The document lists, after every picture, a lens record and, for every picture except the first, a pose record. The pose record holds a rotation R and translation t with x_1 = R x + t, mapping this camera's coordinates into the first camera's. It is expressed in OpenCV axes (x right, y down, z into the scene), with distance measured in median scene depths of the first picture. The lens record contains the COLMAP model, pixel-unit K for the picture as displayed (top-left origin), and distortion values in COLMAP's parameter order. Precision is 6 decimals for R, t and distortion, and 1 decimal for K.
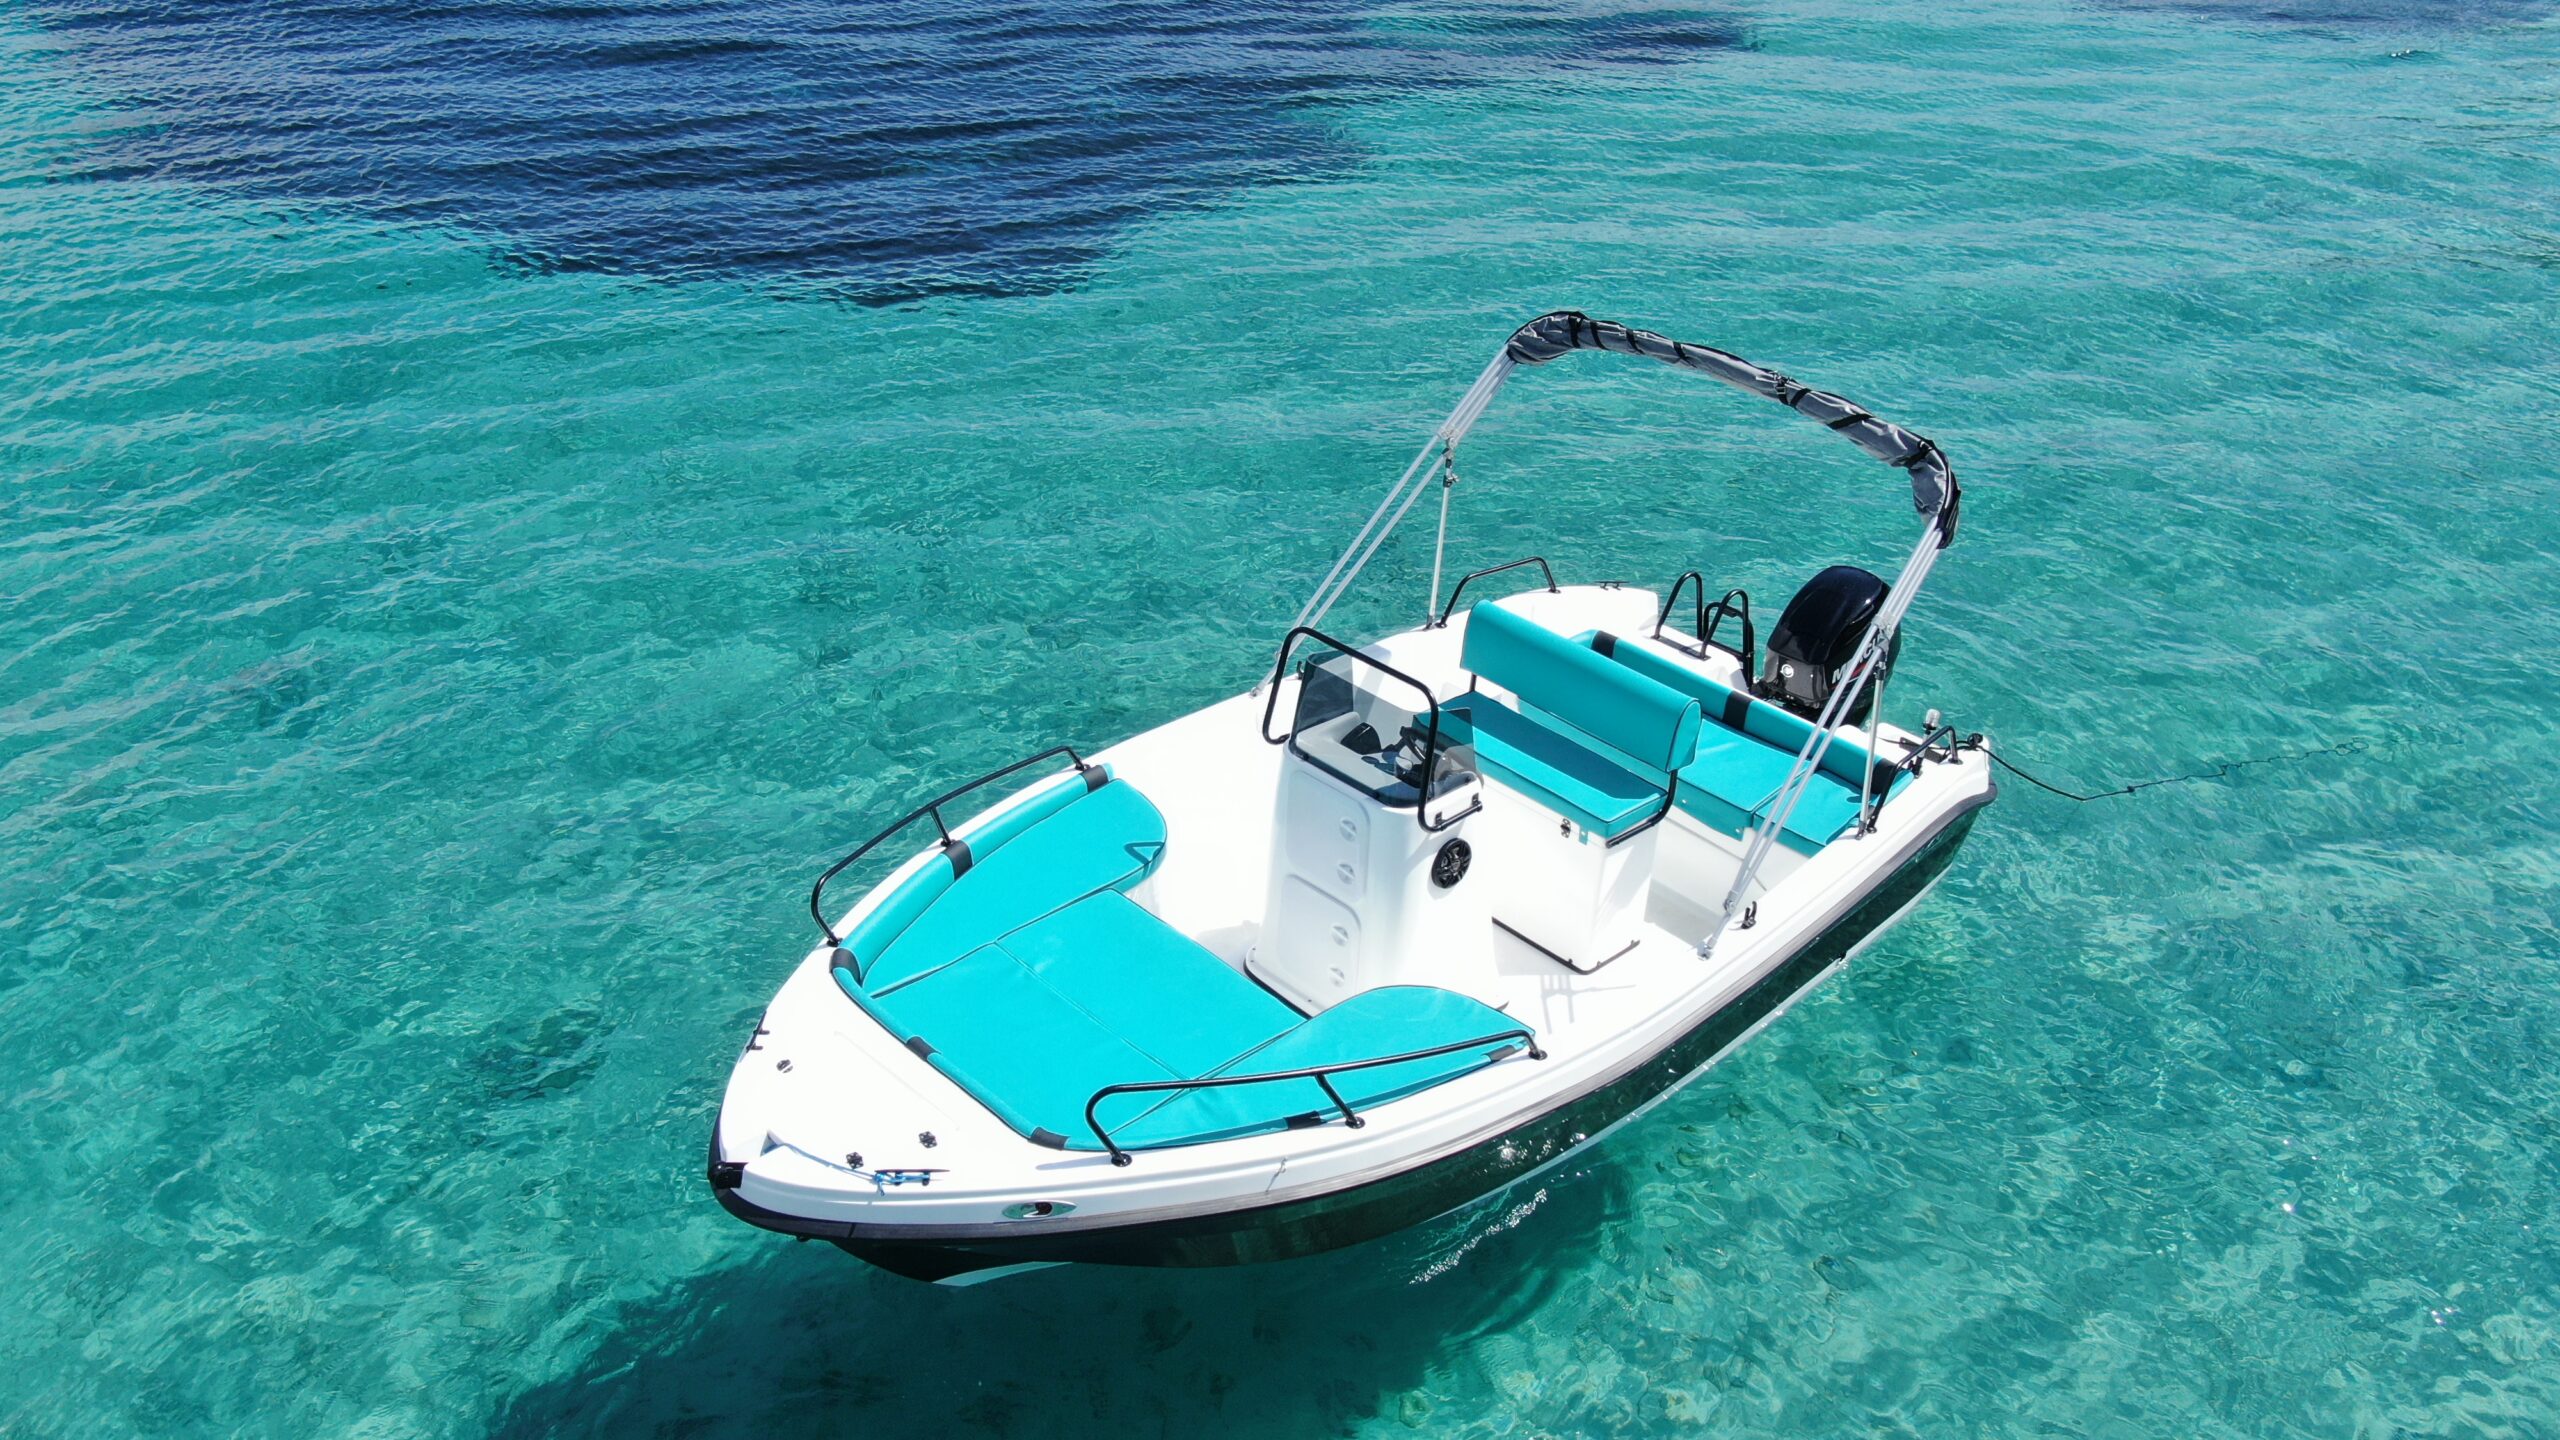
lens RADIAL K [[2196.3, 0, 1272.5], [0, 2196.3, 722.5], [0, 0, 1]] dist [-0.019678, 0.000687]
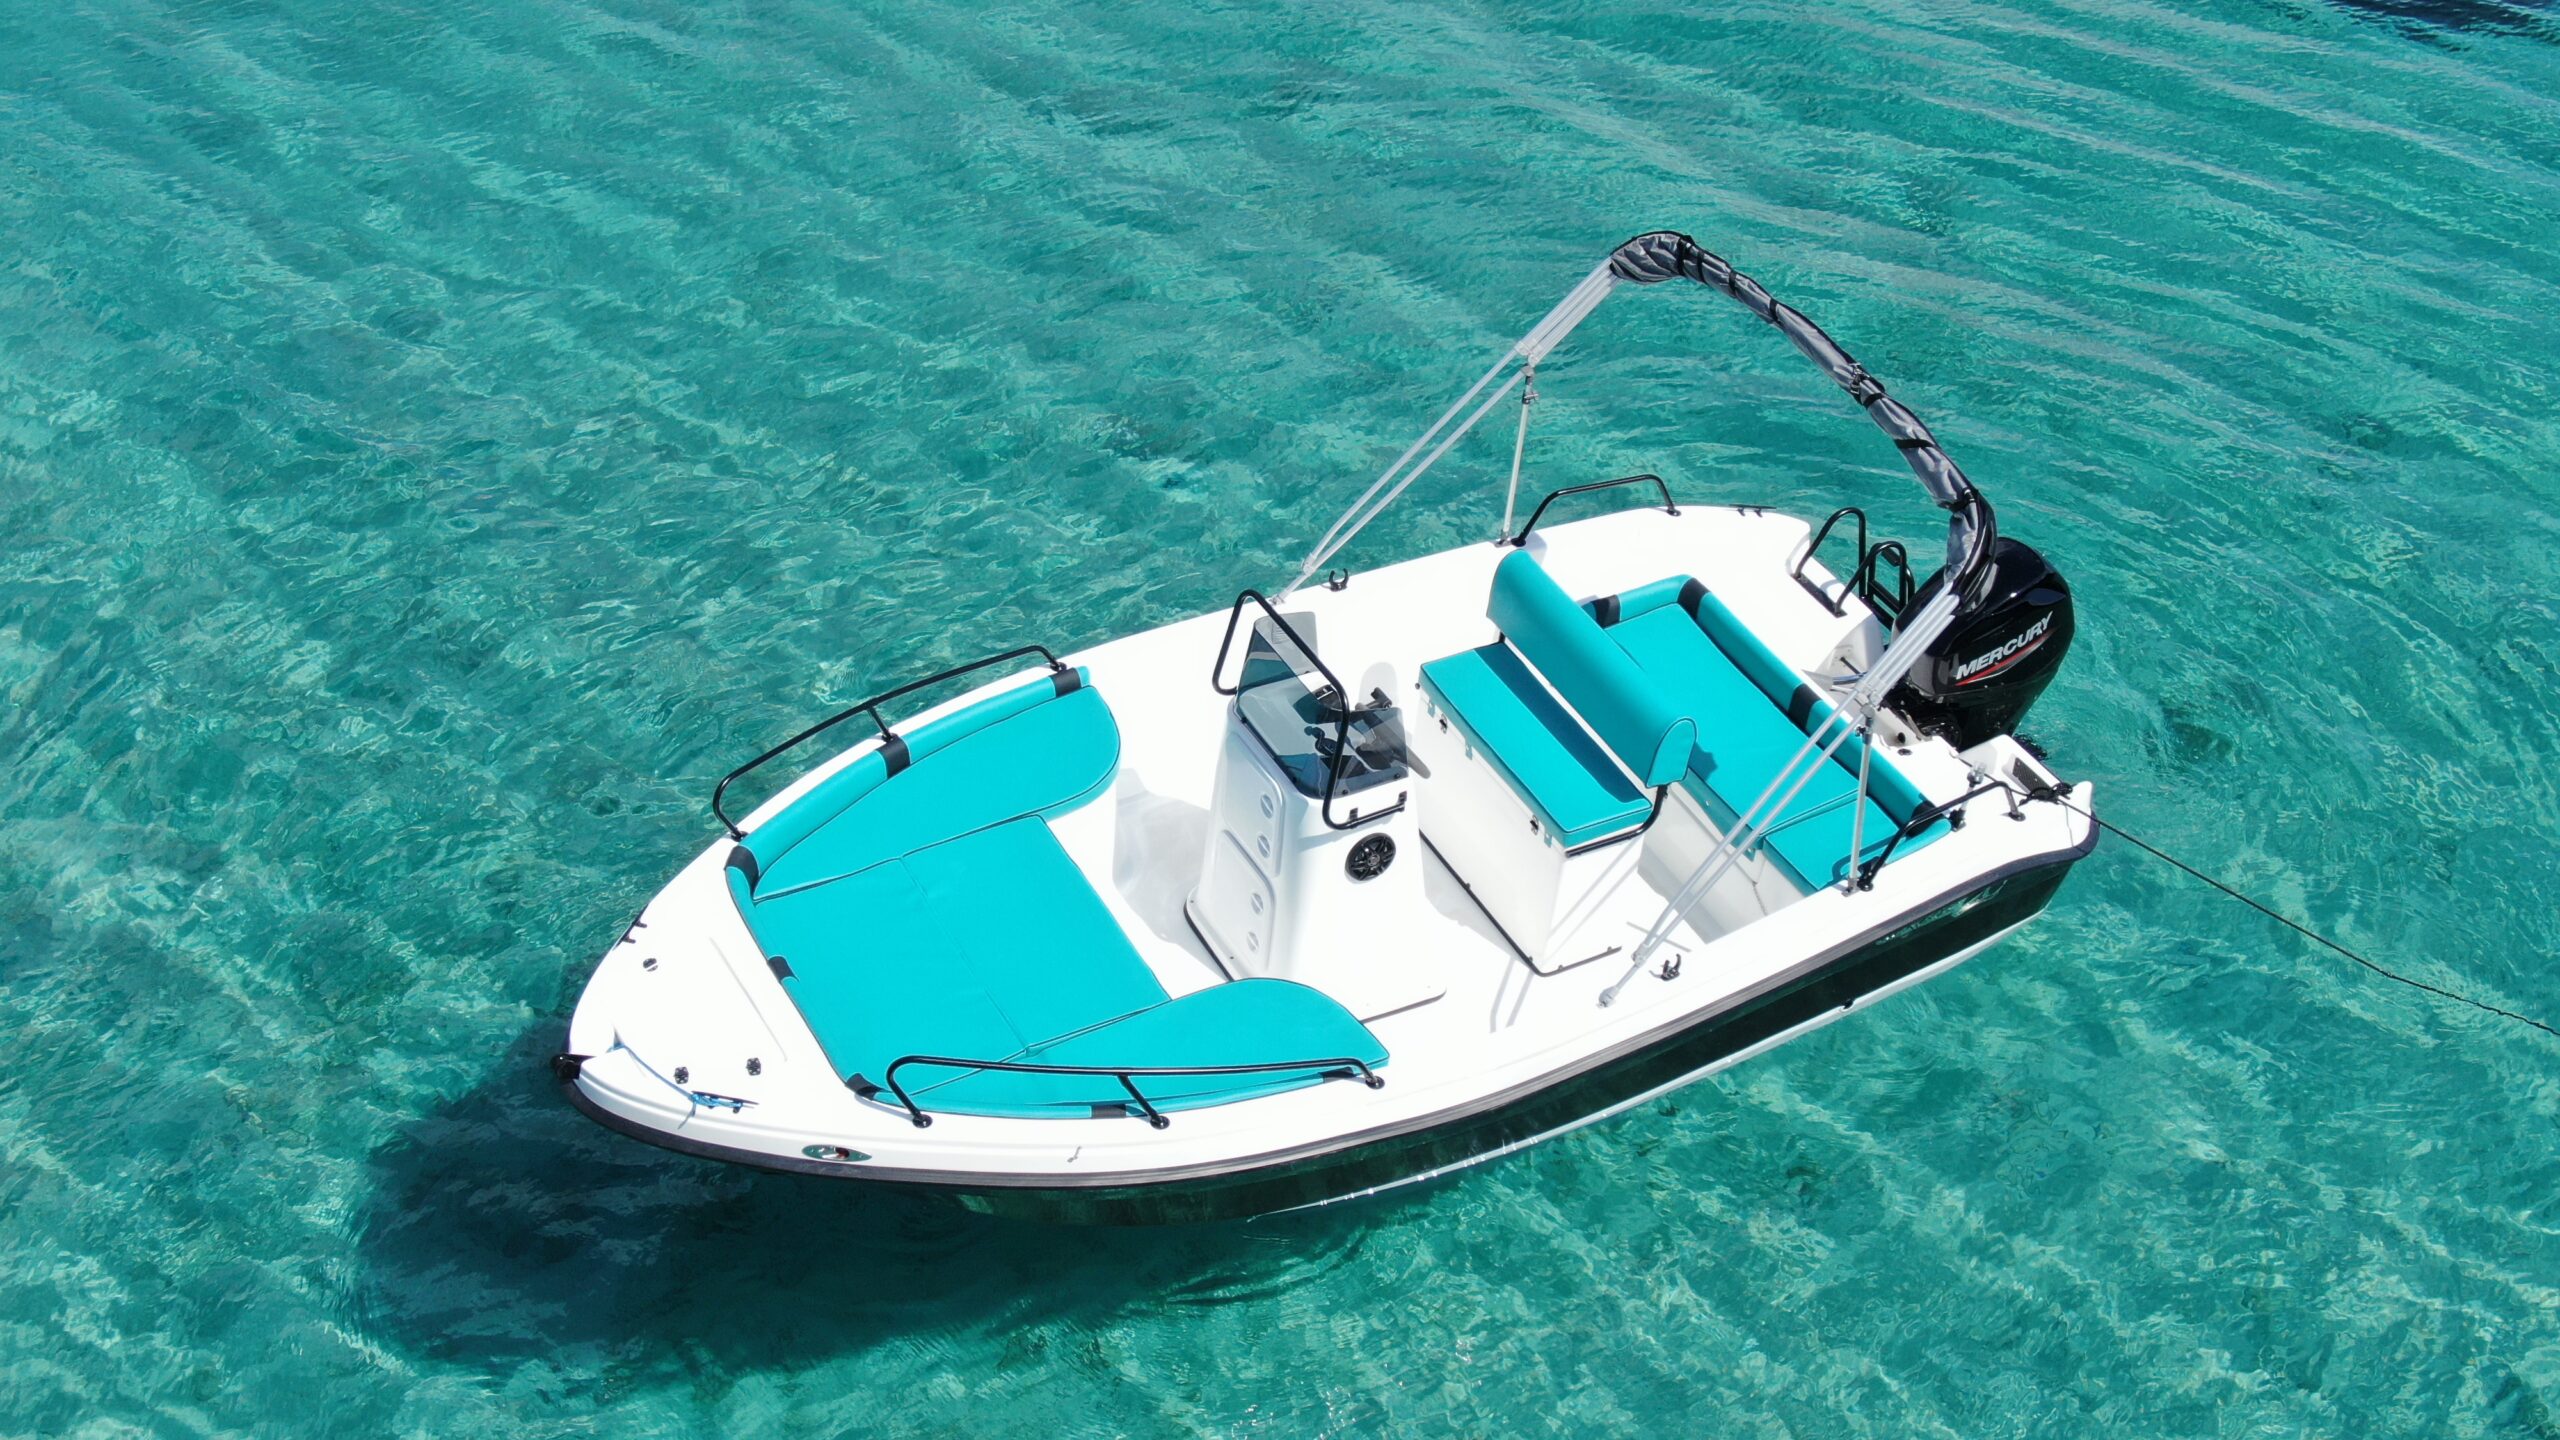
lens RADIAL K [[3238.0, 0, 1272.7], [0, 3238.0, 723.2], [0, 0, 1]] dist [0.147126, 0.000000]
pose [[0.967802, 0.170289, -0.185369, 0.289301], [-0.136703, 0.973938, 0.180987, -0.240651], [0.211358, -0.149819, 0.965858, -0.364743]]
